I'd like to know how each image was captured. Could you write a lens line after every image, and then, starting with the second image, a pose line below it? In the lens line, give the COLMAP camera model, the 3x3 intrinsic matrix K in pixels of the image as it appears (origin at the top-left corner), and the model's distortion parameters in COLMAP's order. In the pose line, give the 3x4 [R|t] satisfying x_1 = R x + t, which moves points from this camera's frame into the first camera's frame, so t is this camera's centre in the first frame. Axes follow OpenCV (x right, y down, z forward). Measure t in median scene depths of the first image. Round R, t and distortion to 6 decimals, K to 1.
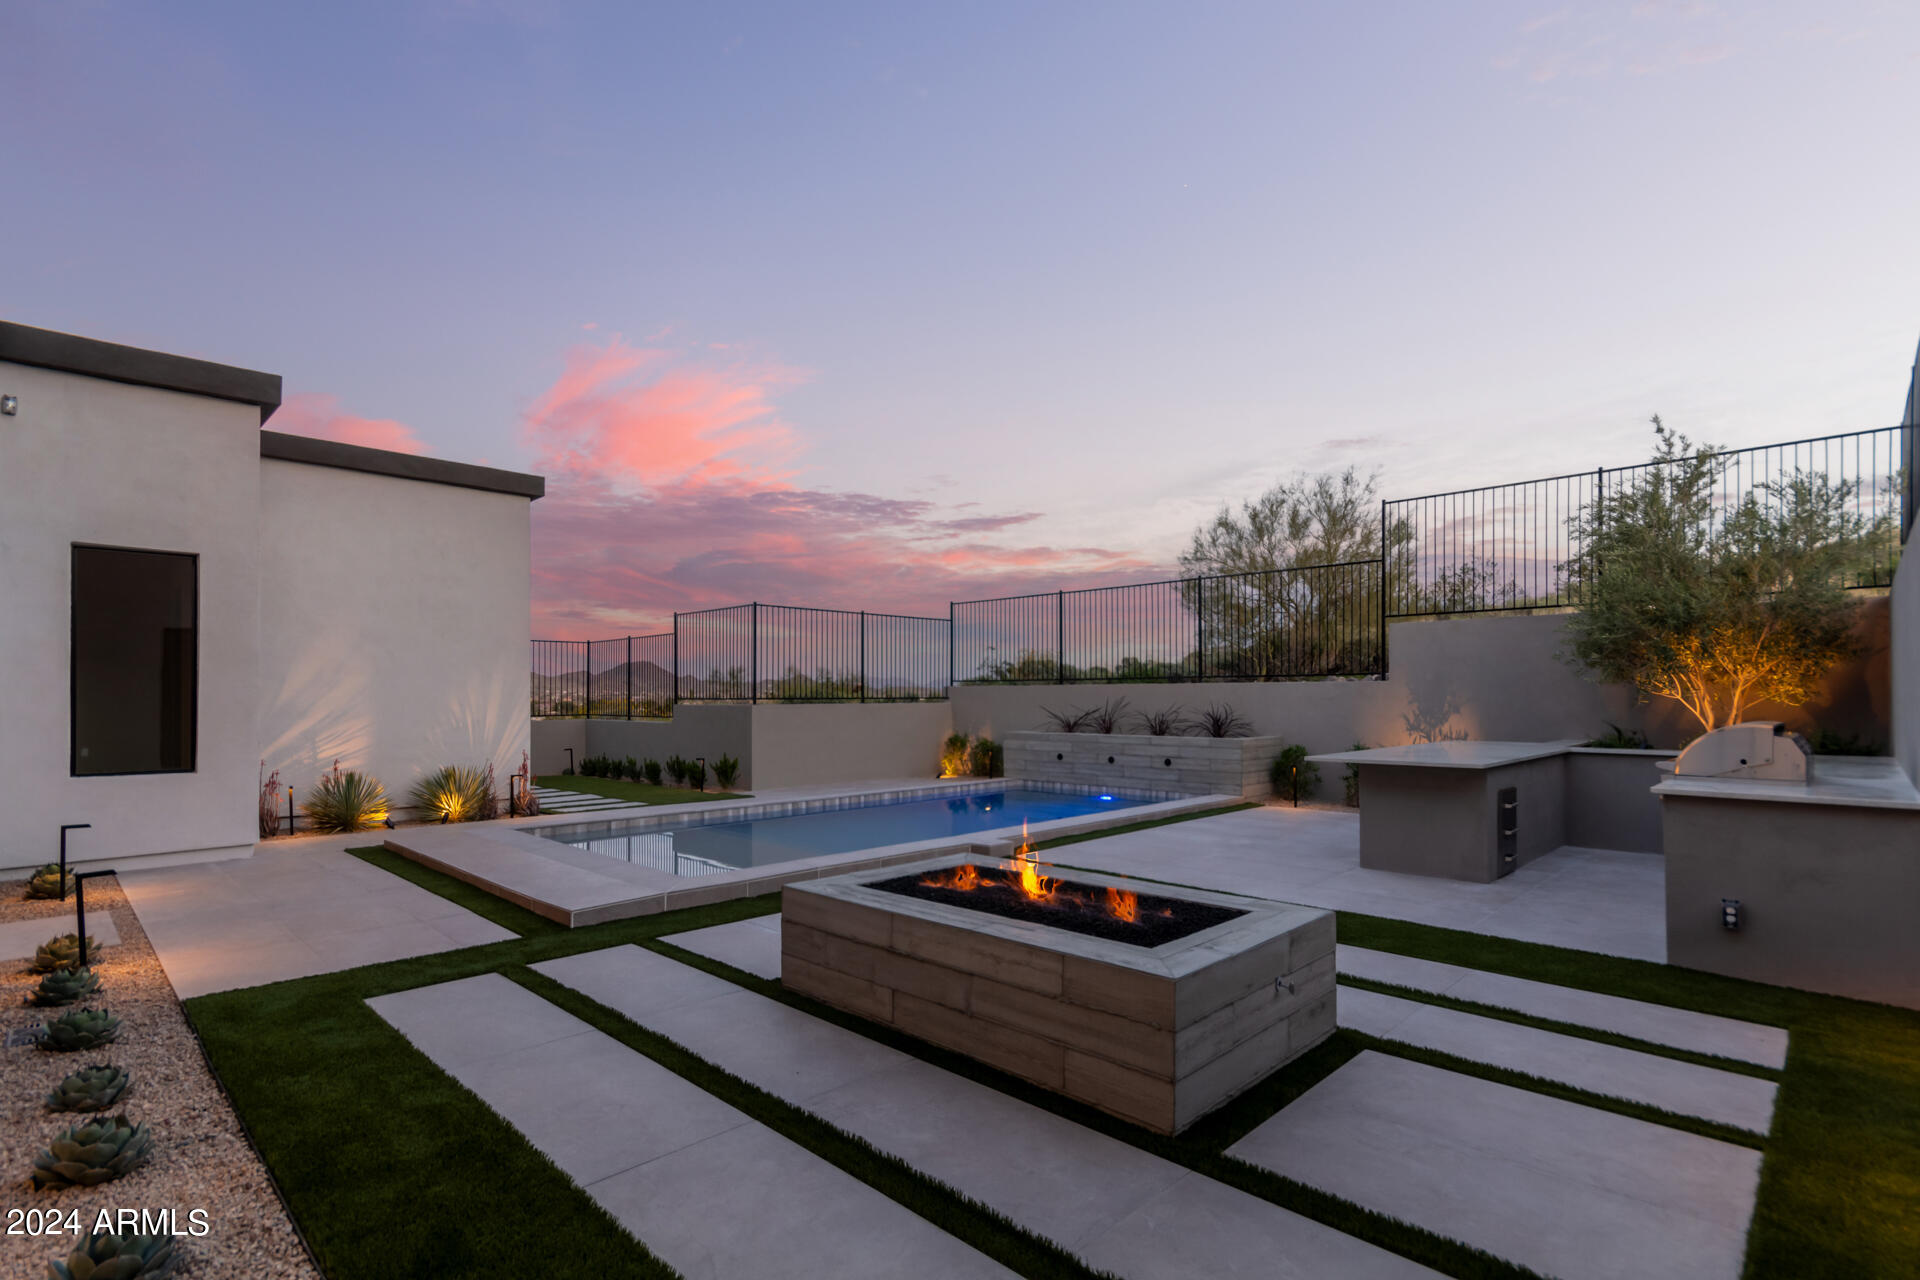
lens RADIAL K [[927.5, 0, 970.8], [0, 927.5, 691.5], [0, 0, 1]] dist [-0.001987, 0.000449]
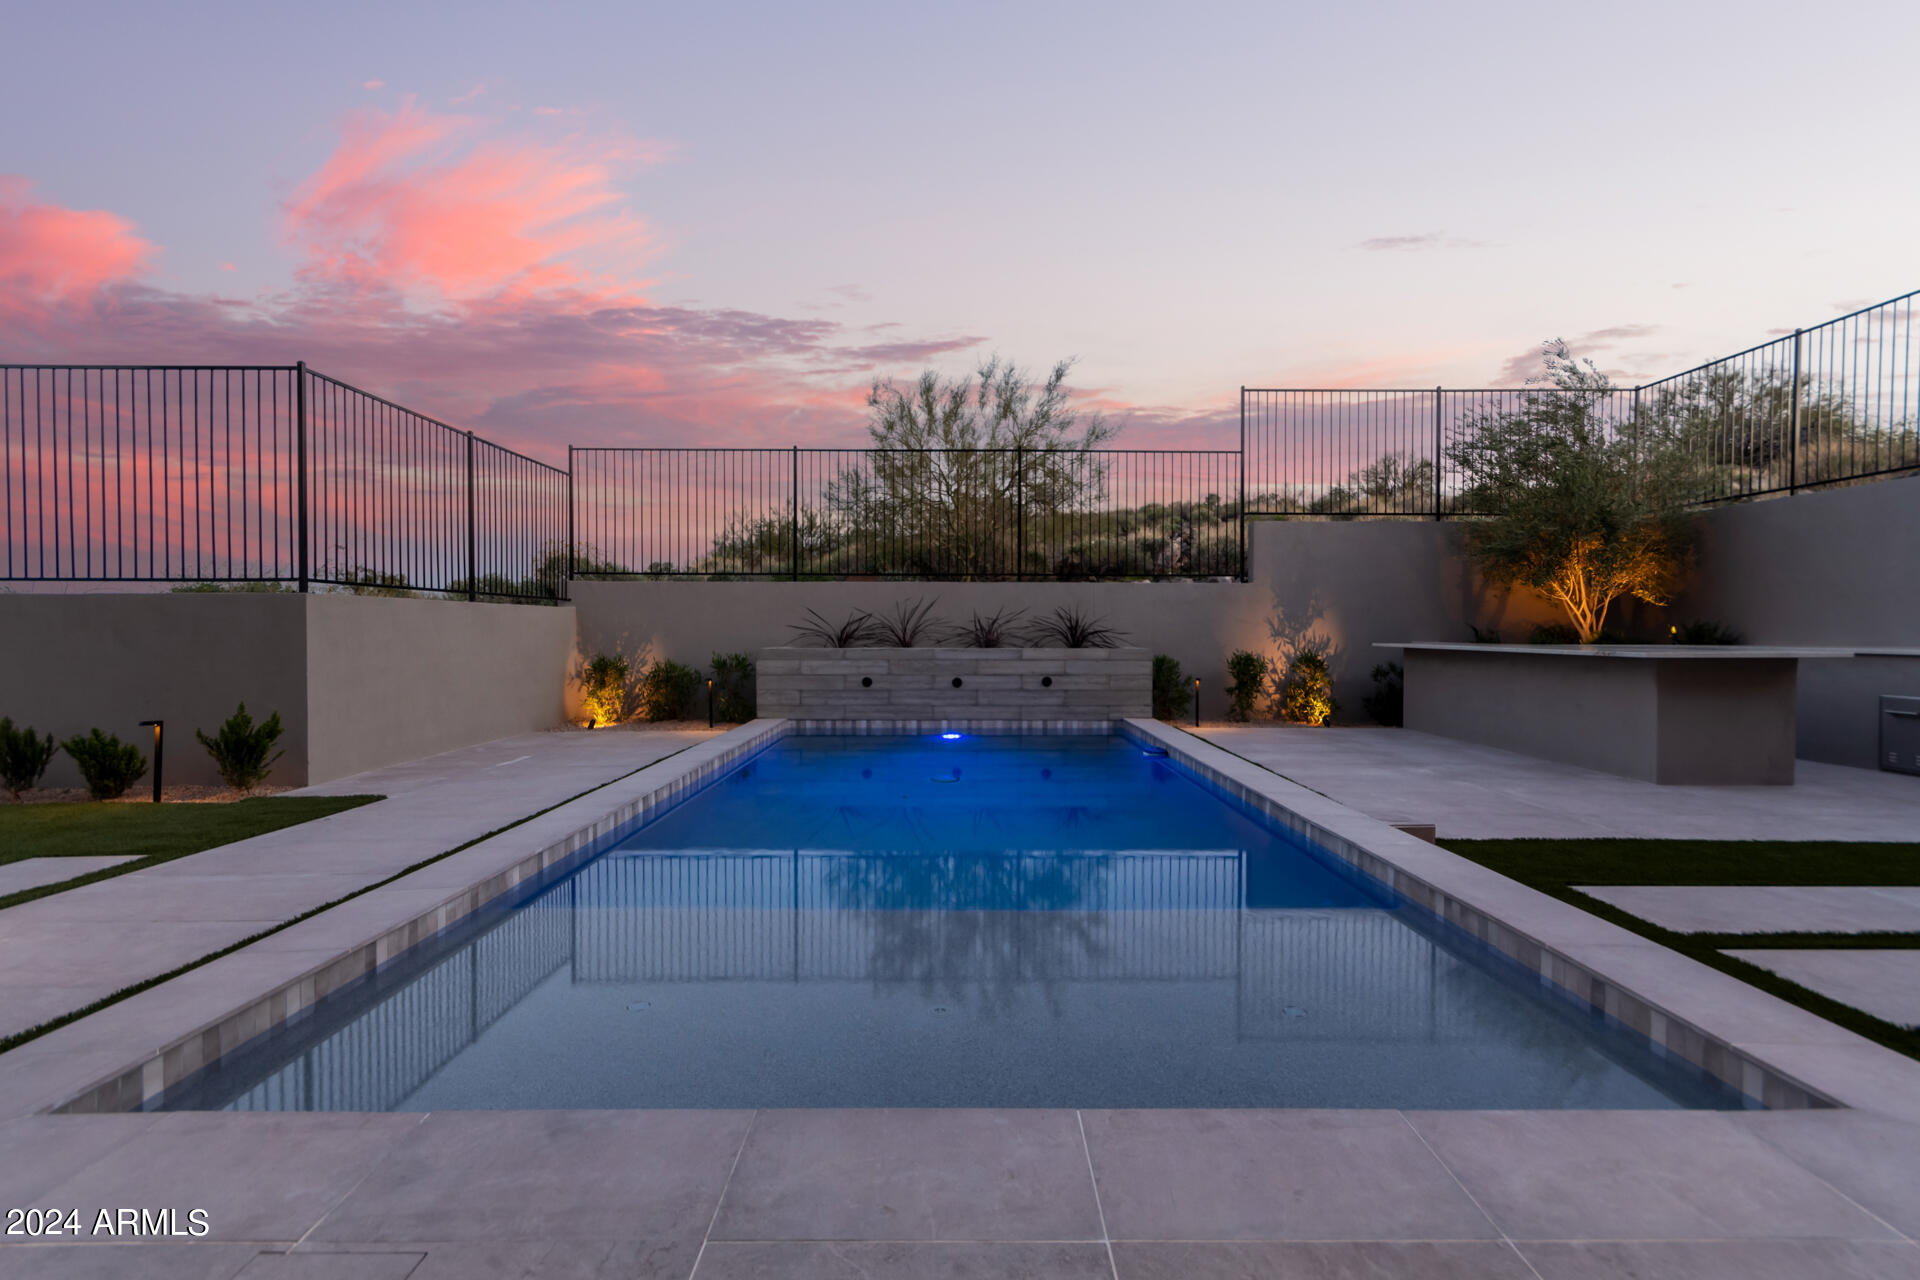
lens RADIAL K [[901.6, 0, 978.5], [0, 901.6, 644.6], [0, 0, 1]] dist [0.002247, 0.000226]
pose [[0.709076, -0.006673, 0.705101, -0.330428], [-0.006712, 0.999846, 0.016212, 0.032673], [-0.705100, -0.016228, 0.708922, 0.490029]]
